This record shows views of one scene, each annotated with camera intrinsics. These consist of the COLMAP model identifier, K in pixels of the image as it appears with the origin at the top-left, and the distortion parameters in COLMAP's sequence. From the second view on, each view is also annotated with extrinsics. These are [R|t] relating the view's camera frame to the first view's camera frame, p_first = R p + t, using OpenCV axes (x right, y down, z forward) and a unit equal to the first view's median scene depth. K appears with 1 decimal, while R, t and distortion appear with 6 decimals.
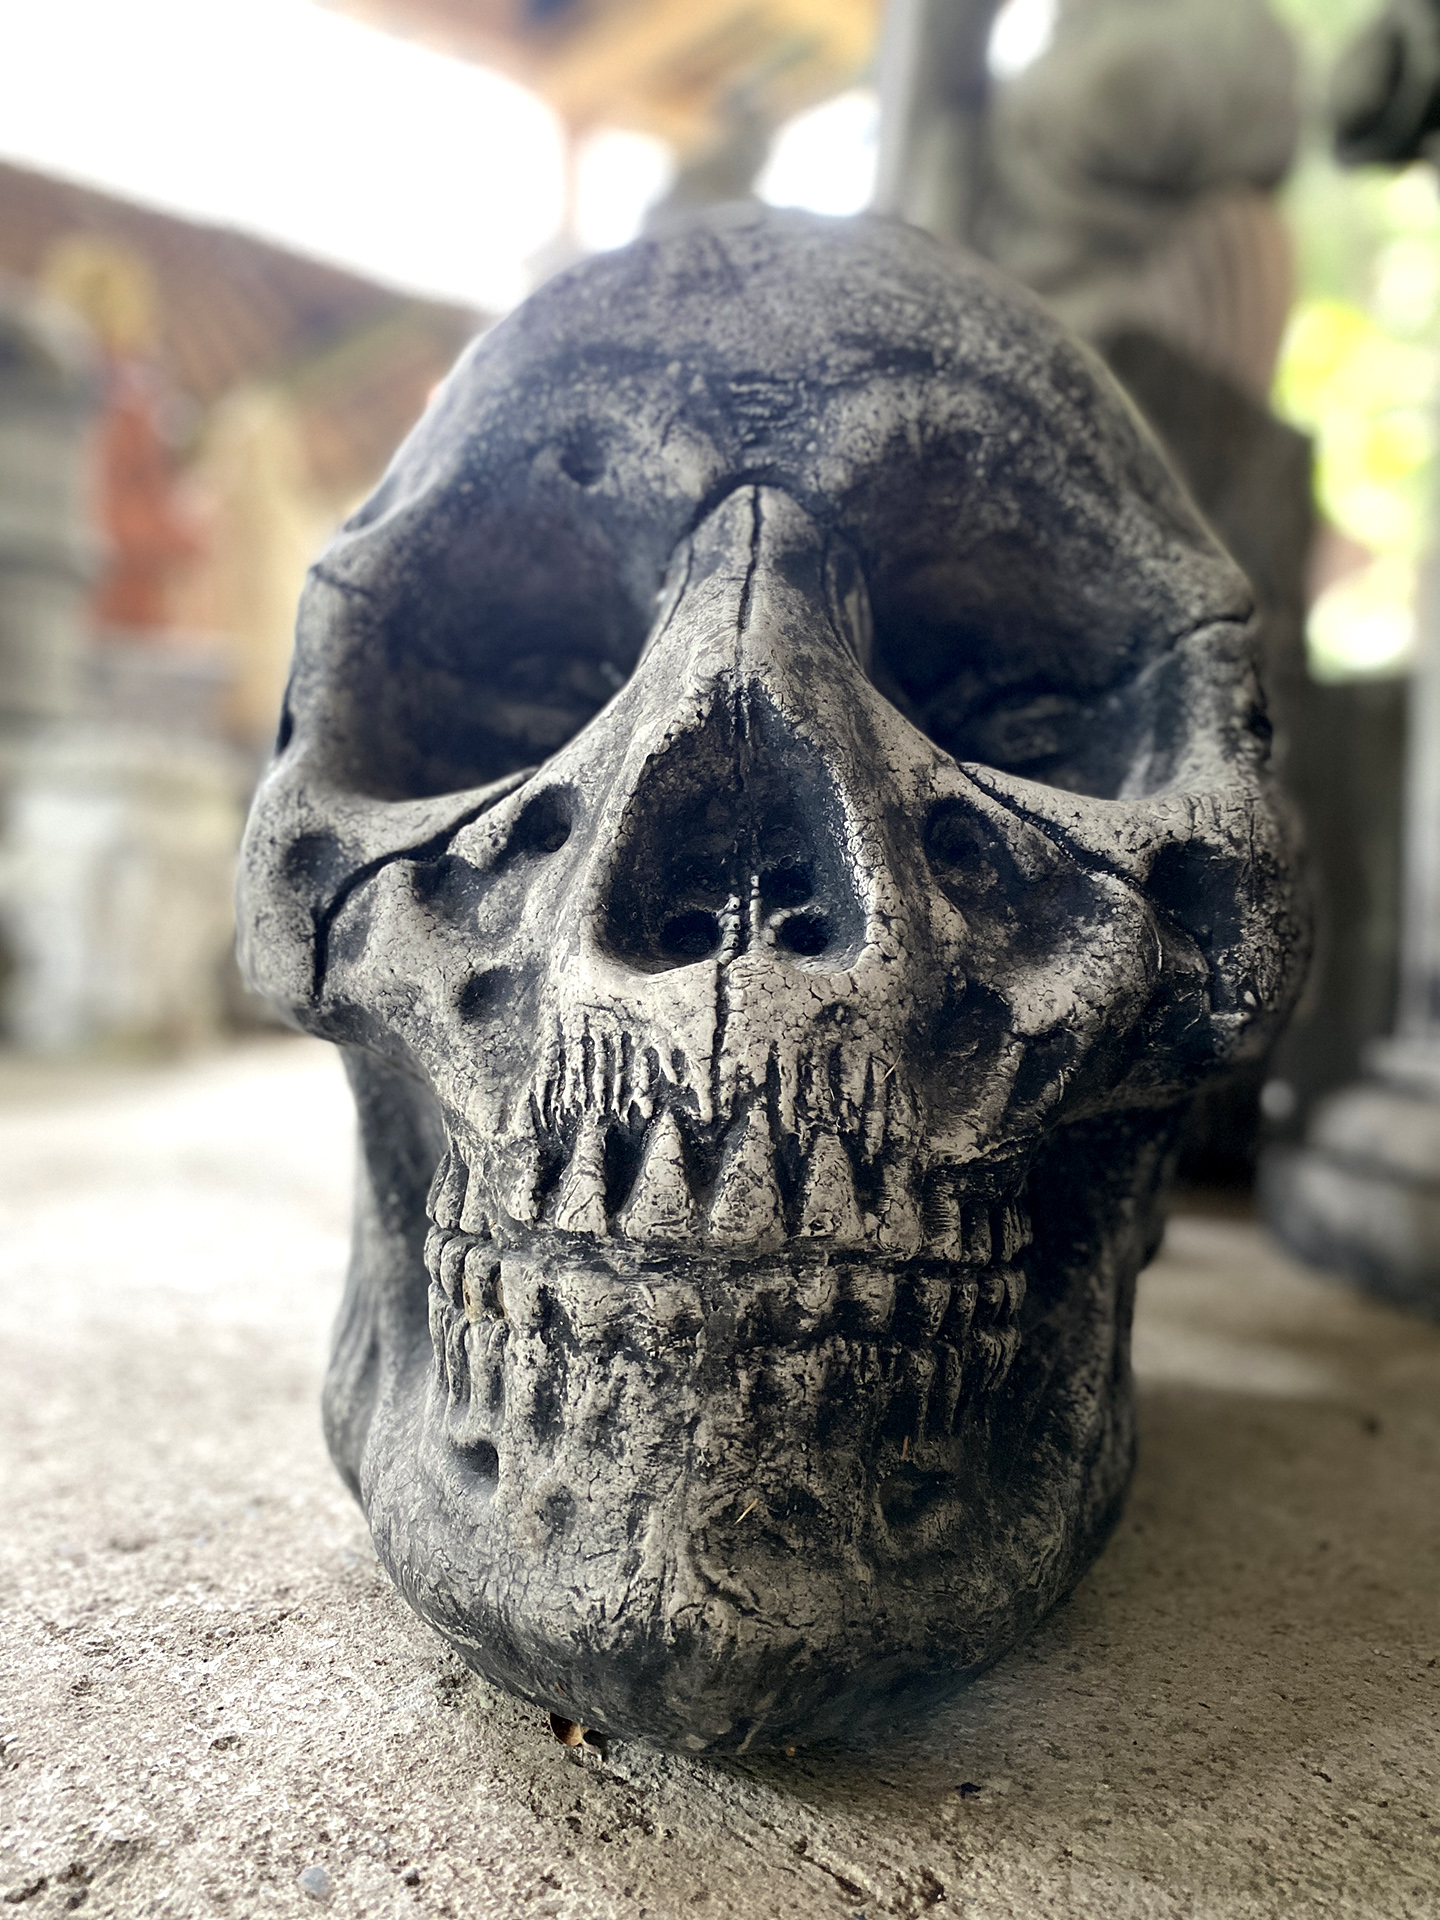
lens RADIAL K [[1583.4, 0, 720.0], [0, 1583.4, 960.0], [0, 0, 1]] dist [0.141037, -0.619741]
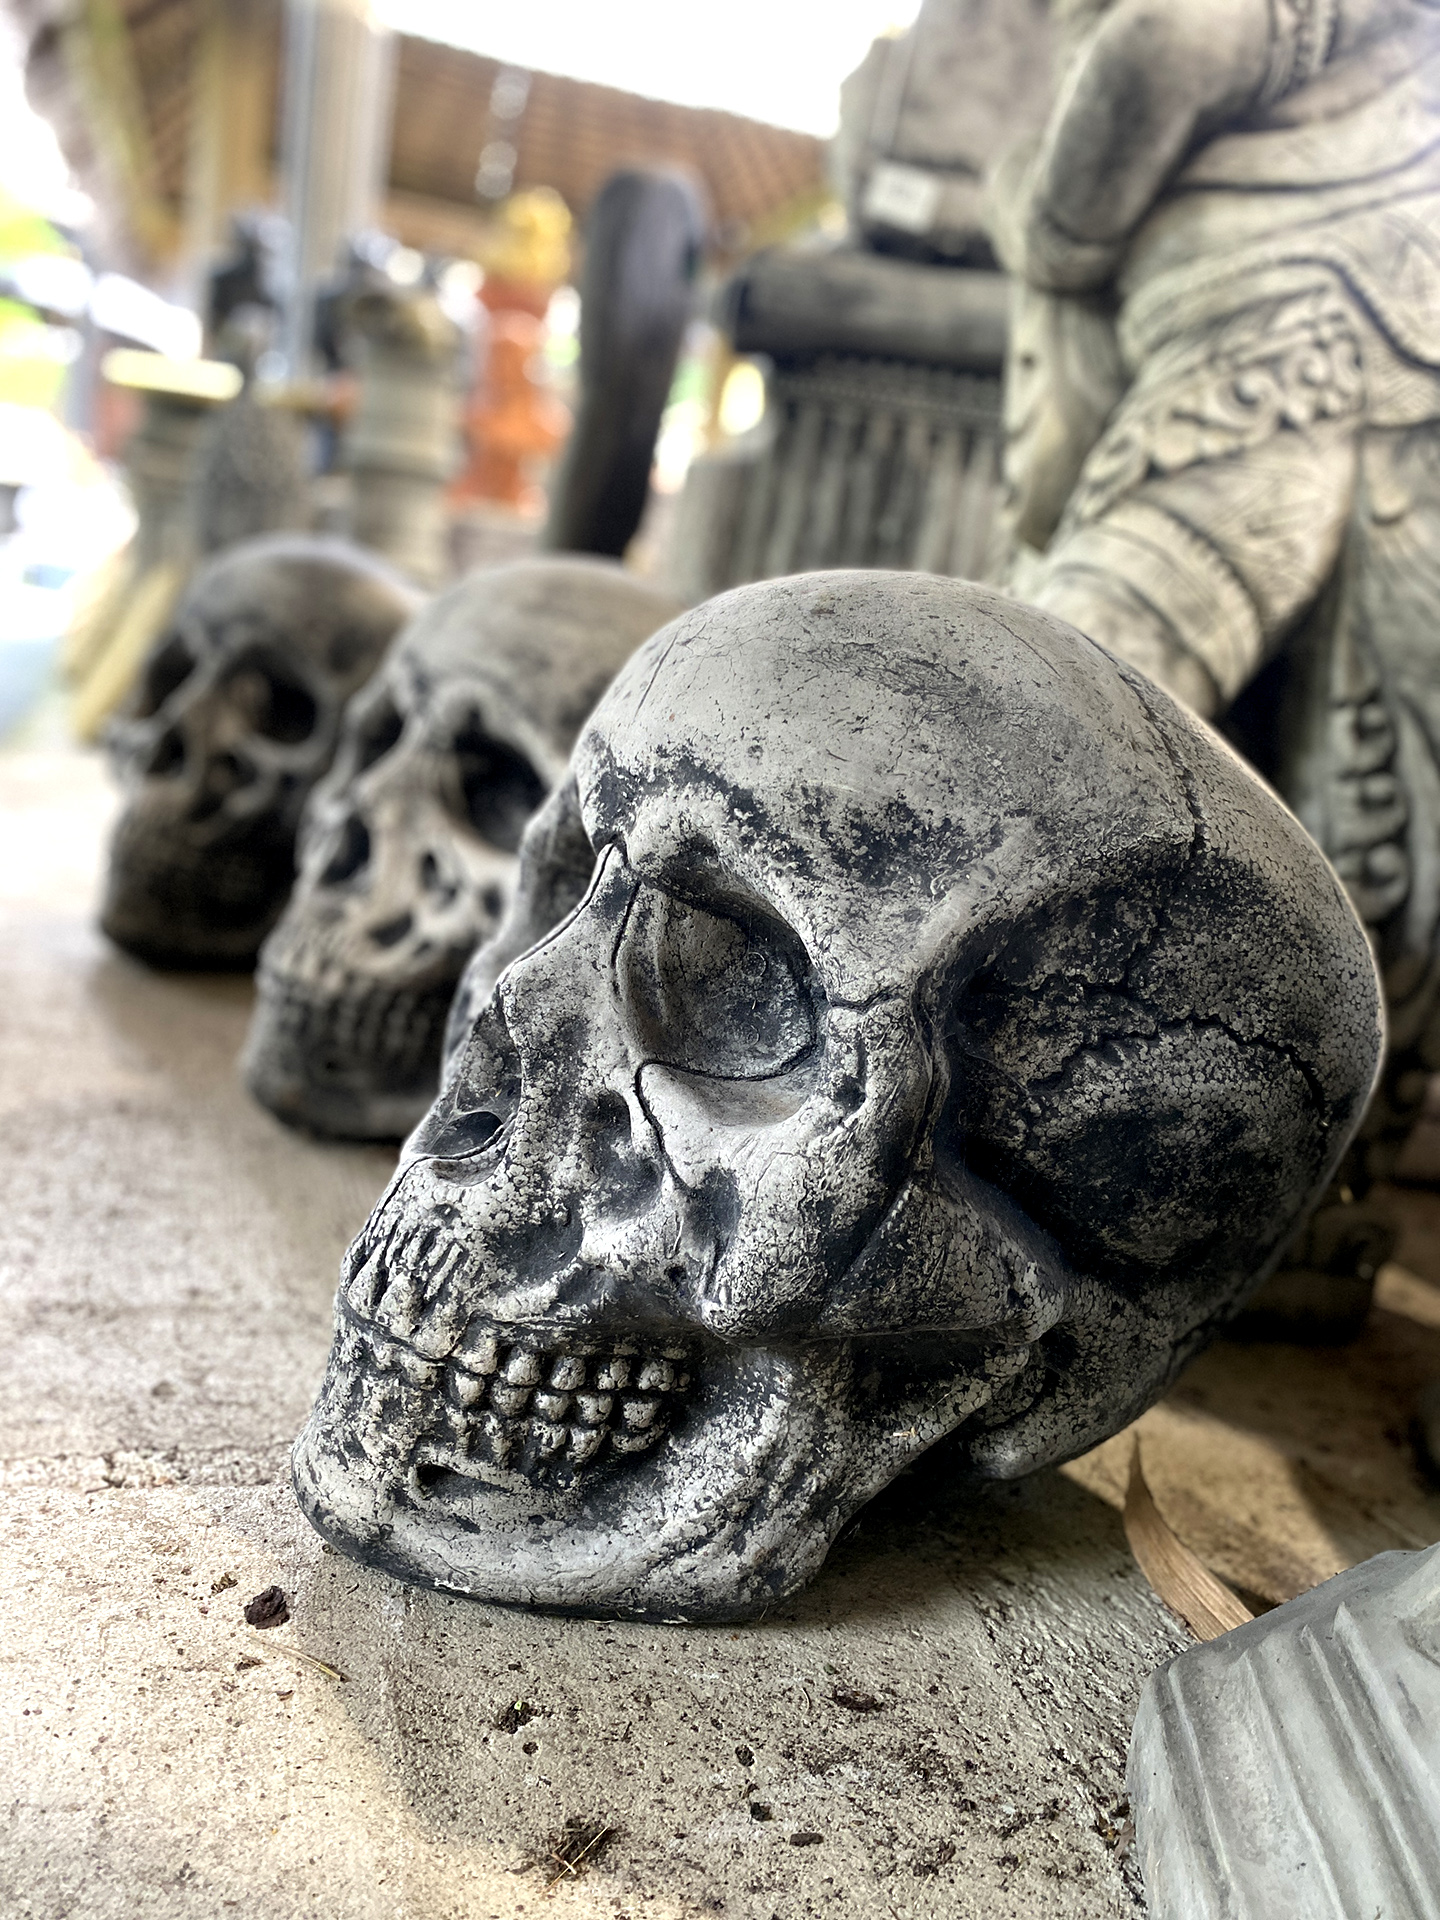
lens RADIAL K [[1583.4, 0, 720.0], [0, 1583.4, 960.0], [0, 0, 1]] dist [0.141037, -0.619741]
pose [[0.559587, 0.249667, -0.790271, 1.365367], [-0.086415, 0.965925, 0.243970, -0.600329], [0.824254, -0.068231, 0.562094, 0.253867]]
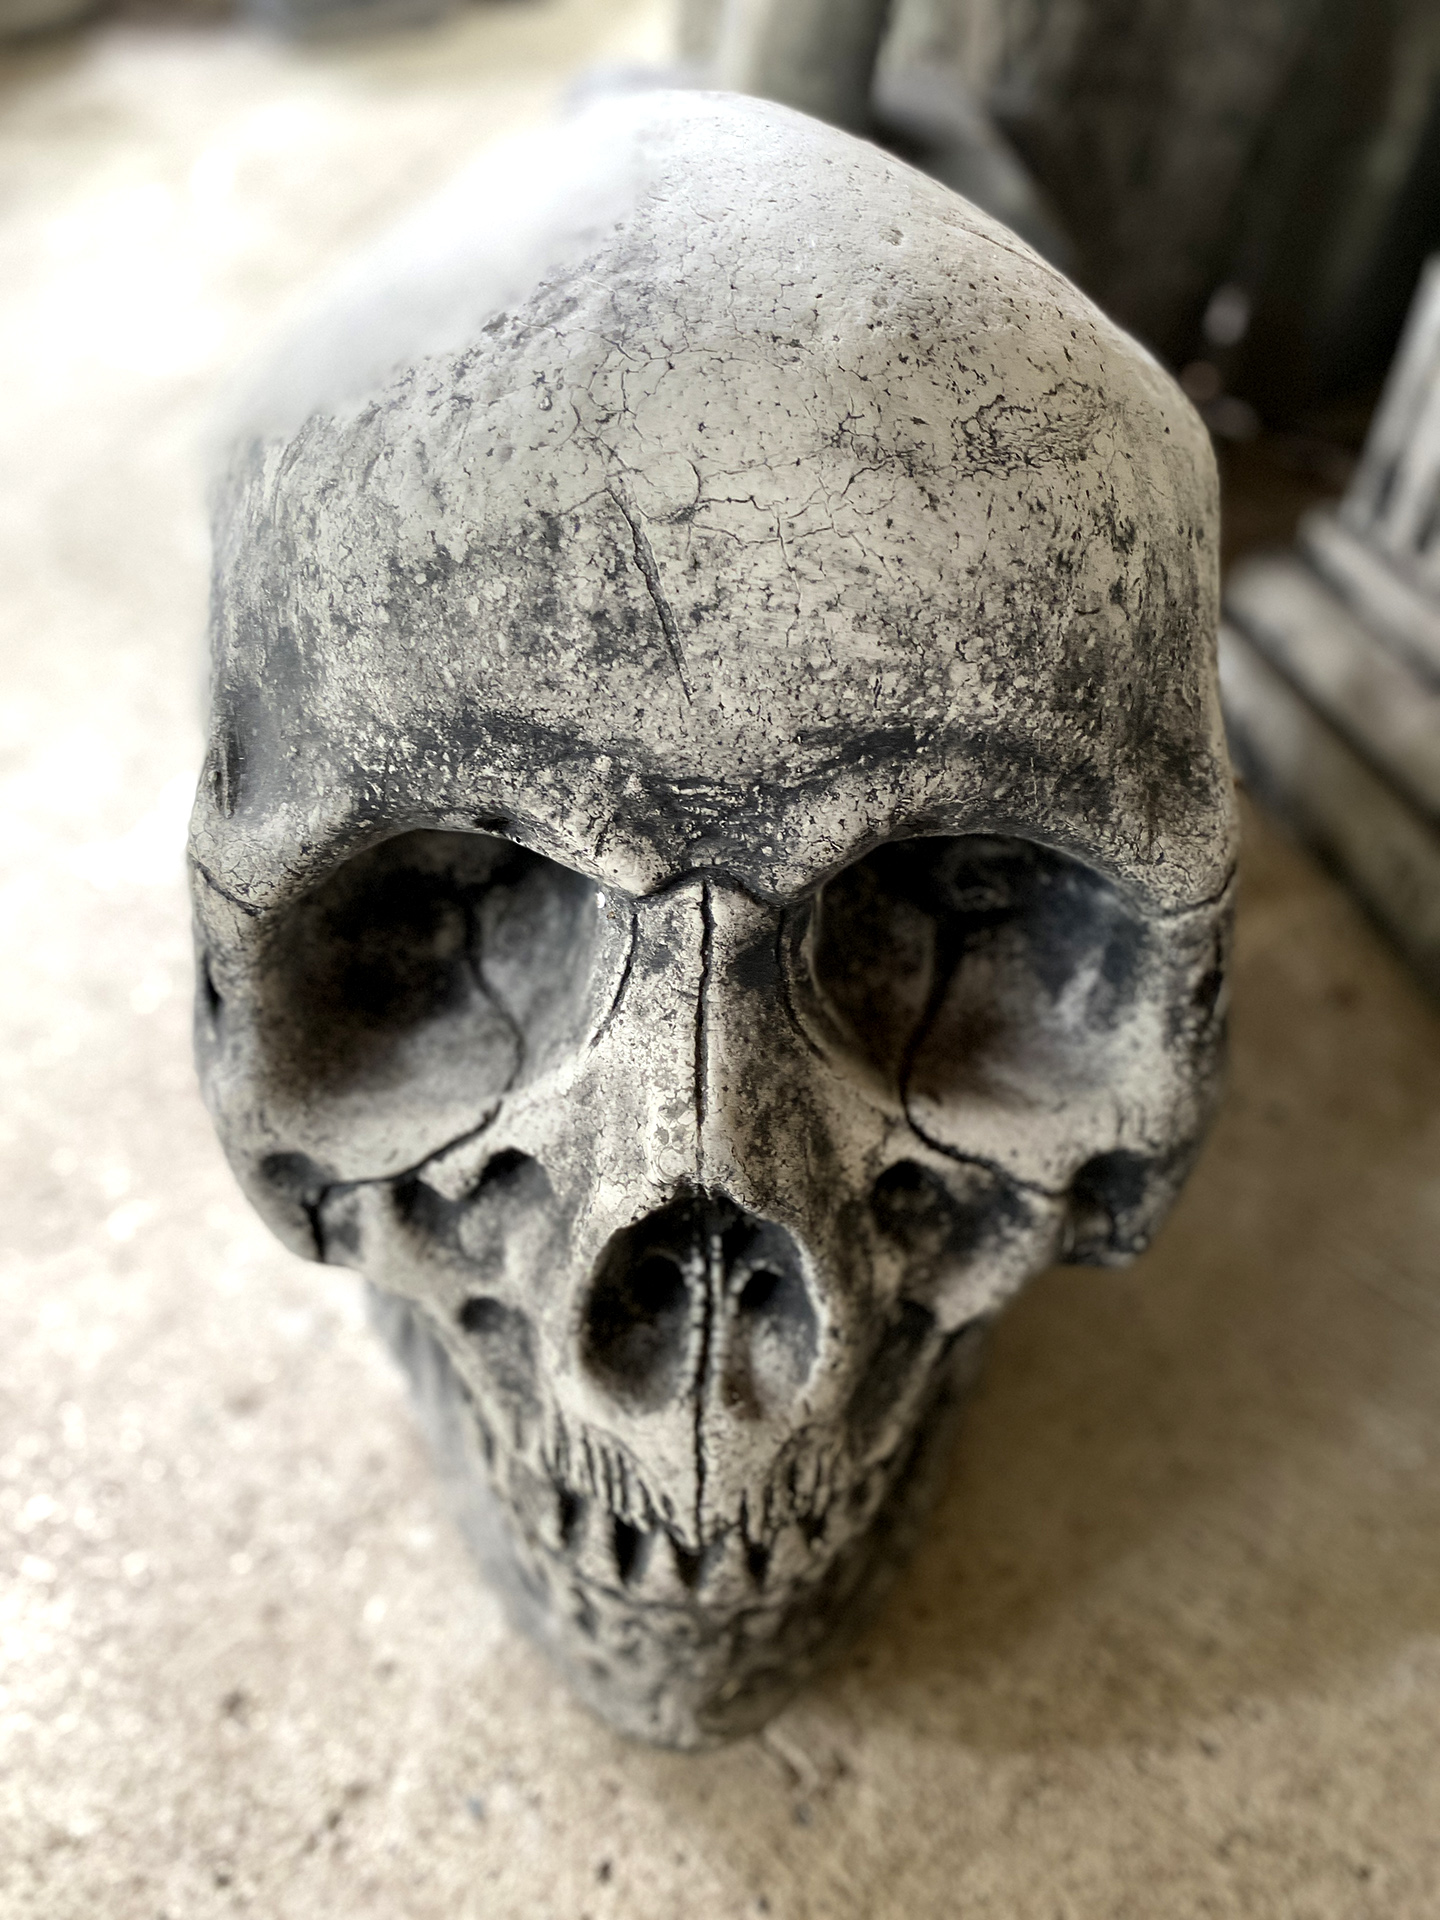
lens RADIAL K [[1583.4, 0, 720.0], [0, 1583.4, 960.0], [0, 0, 1]] dist [0.141037, -0.619741]
pose [[0.996960, -0.063552, 0.045087, -0.012634], [0.010700, 0.684799, 0.728653, -0.979995], [-0.077183, -0.725956, 0.683397, 0.385636]]
